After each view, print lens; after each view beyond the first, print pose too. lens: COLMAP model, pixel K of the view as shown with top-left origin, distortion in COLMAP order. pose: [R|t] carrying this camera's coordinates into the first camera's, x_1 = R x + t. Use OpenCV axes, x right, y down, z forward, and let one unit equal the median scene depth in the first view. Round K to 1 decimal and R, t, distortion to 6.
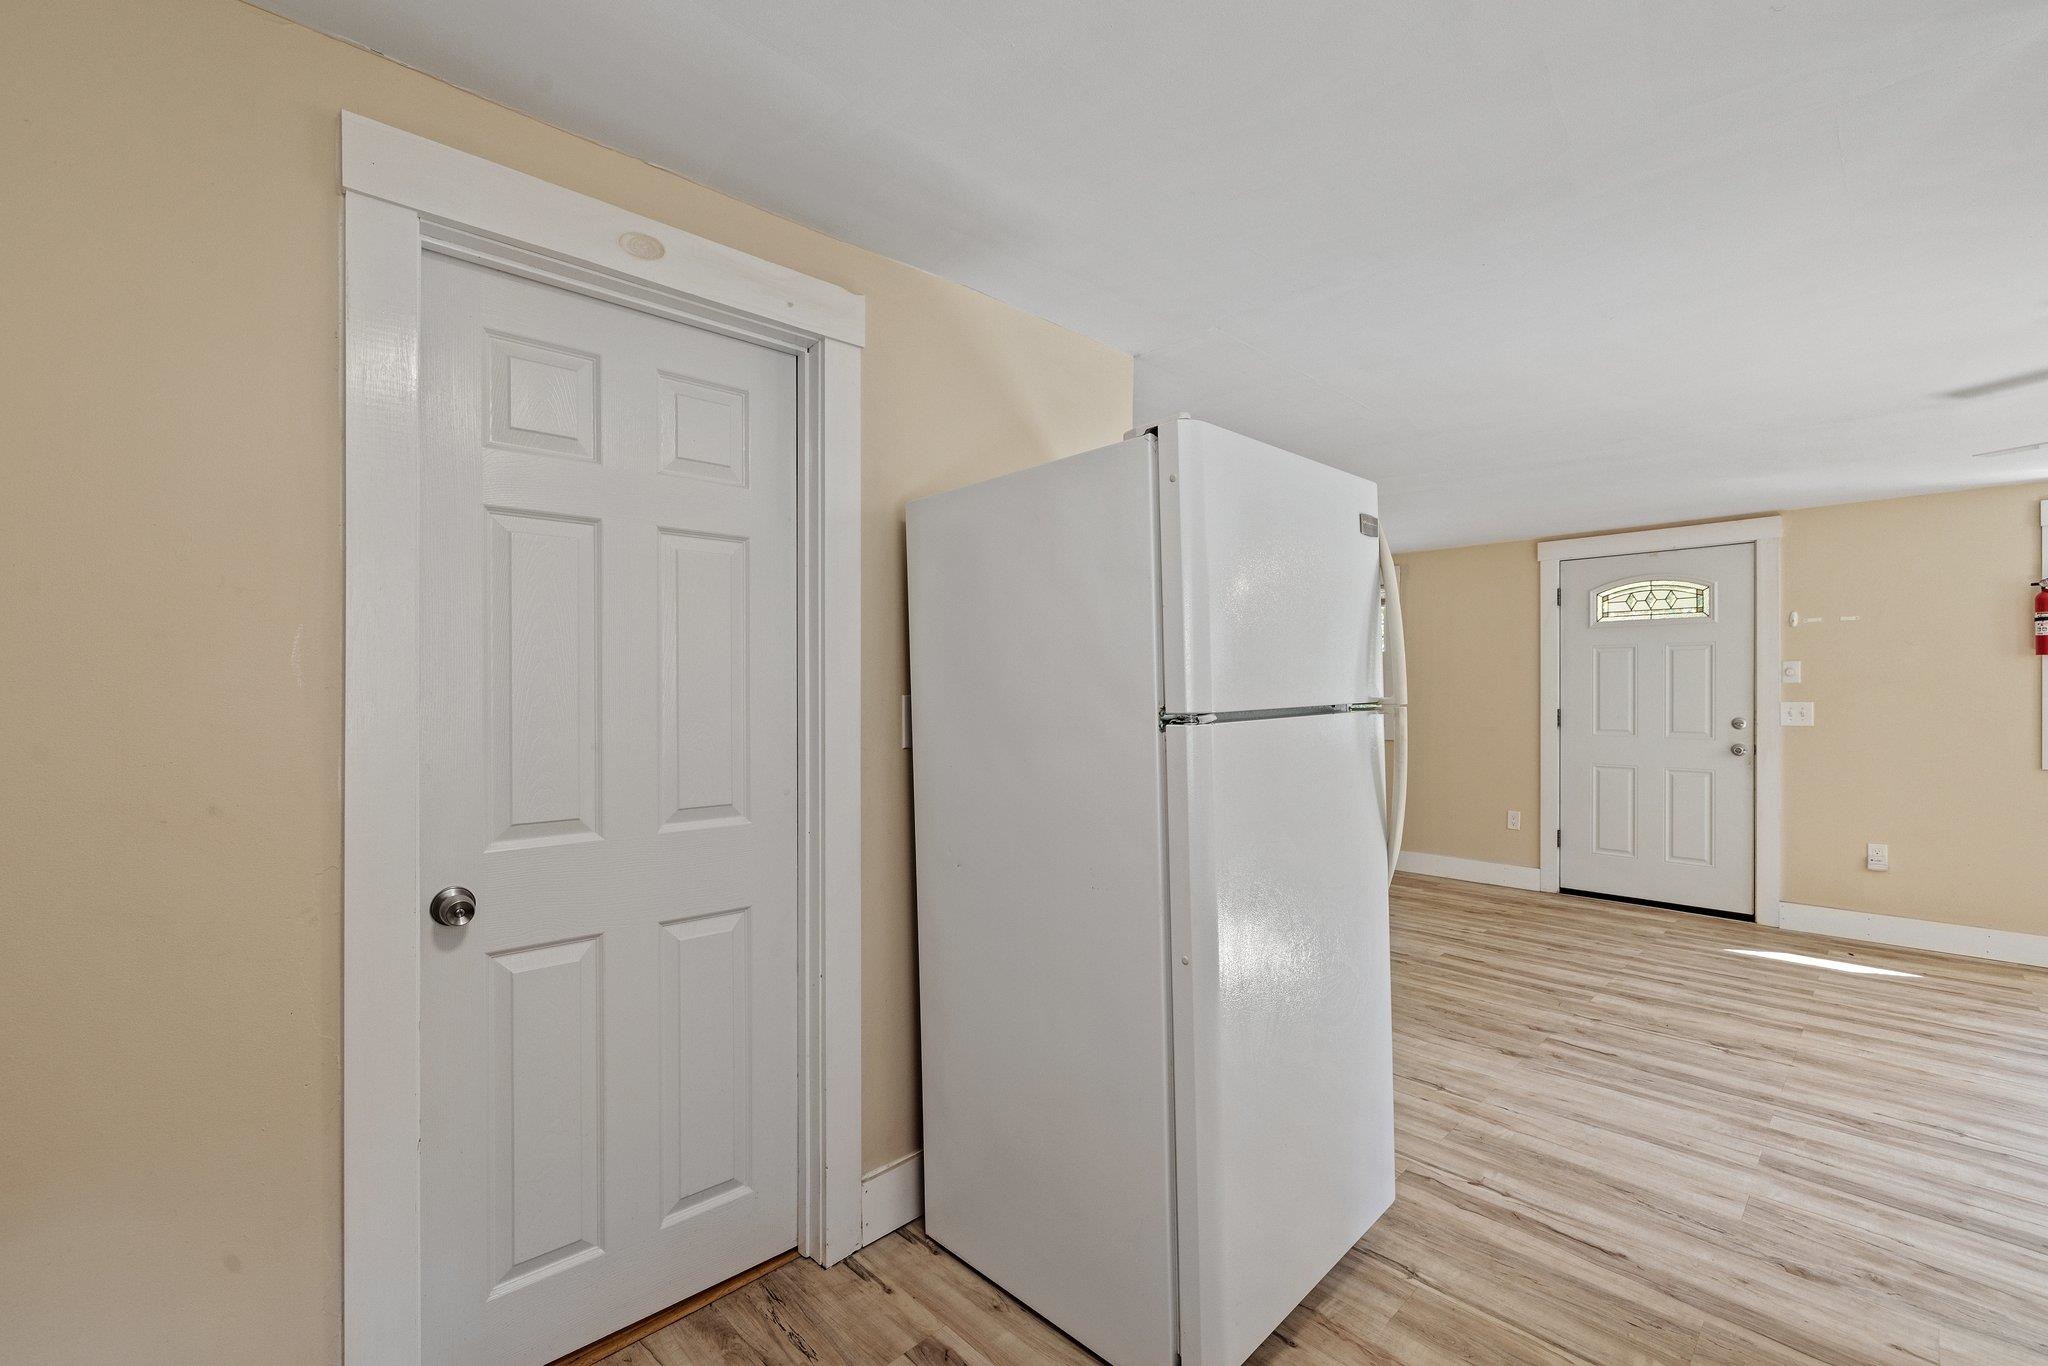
lens RADIAL K [[889.4, 0, 1021.6], [0, 889.4, 689.1], [0, 0, 1]] dist [-0.004373, -0.000242]
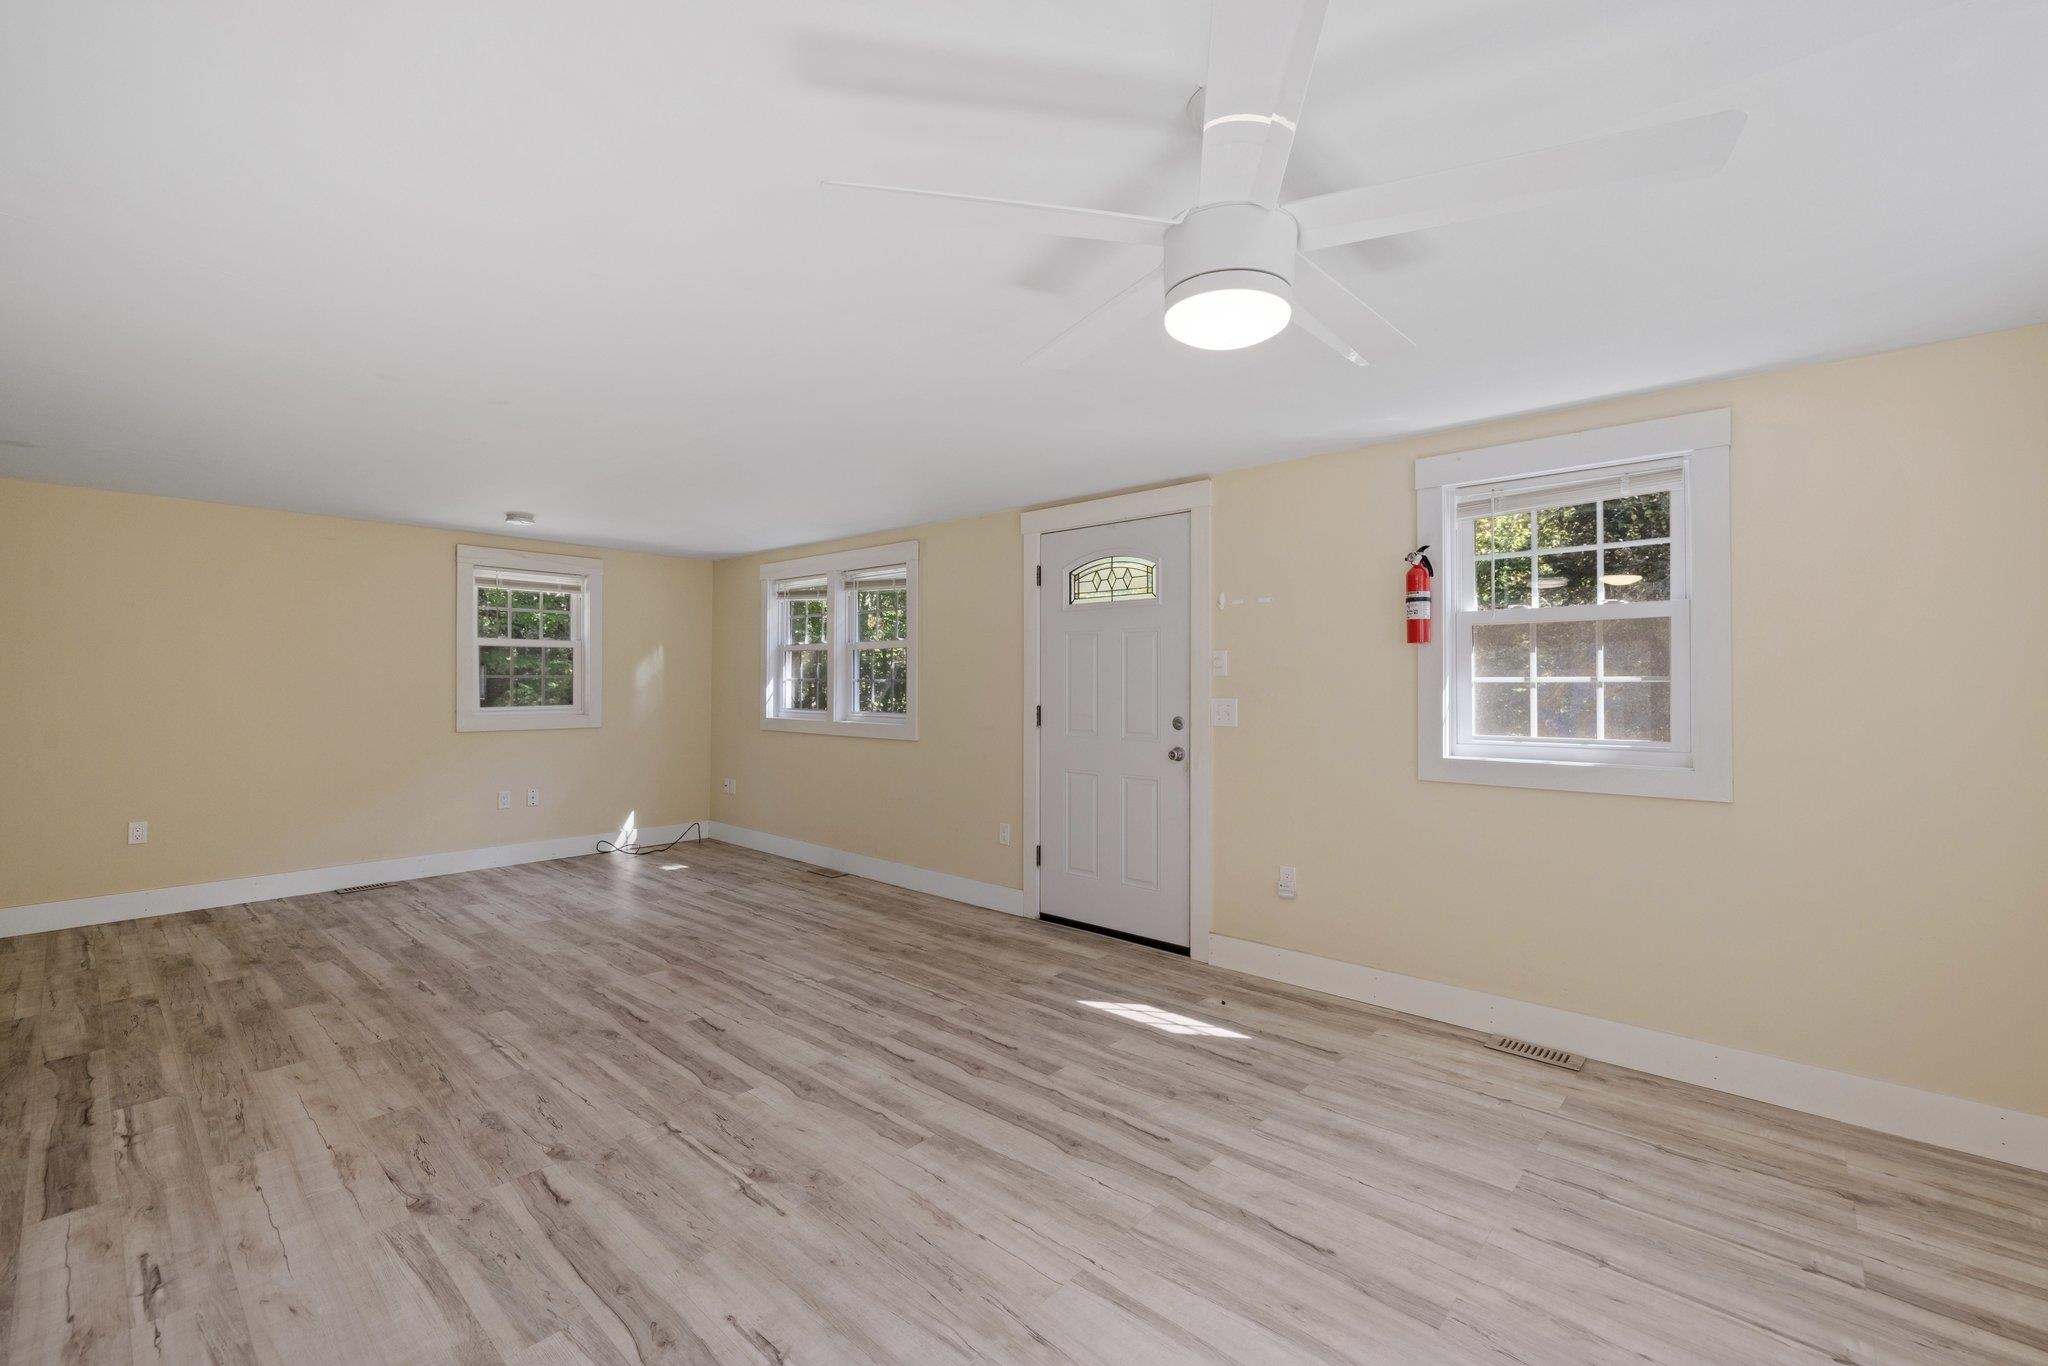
lens RADIAL K [[889.4, 0, 1025.3], [0, 889.4, 678.8], [0, 0, 1]] dist [-0.004373, -0.000242]
pose [[0.995742, 0.003267, 0.092130, 0.750537], [-0.003003, 0.999991, -0.003004, -0.001336], [-0.092139, 0.002715, 0.995742, 0.206656]]
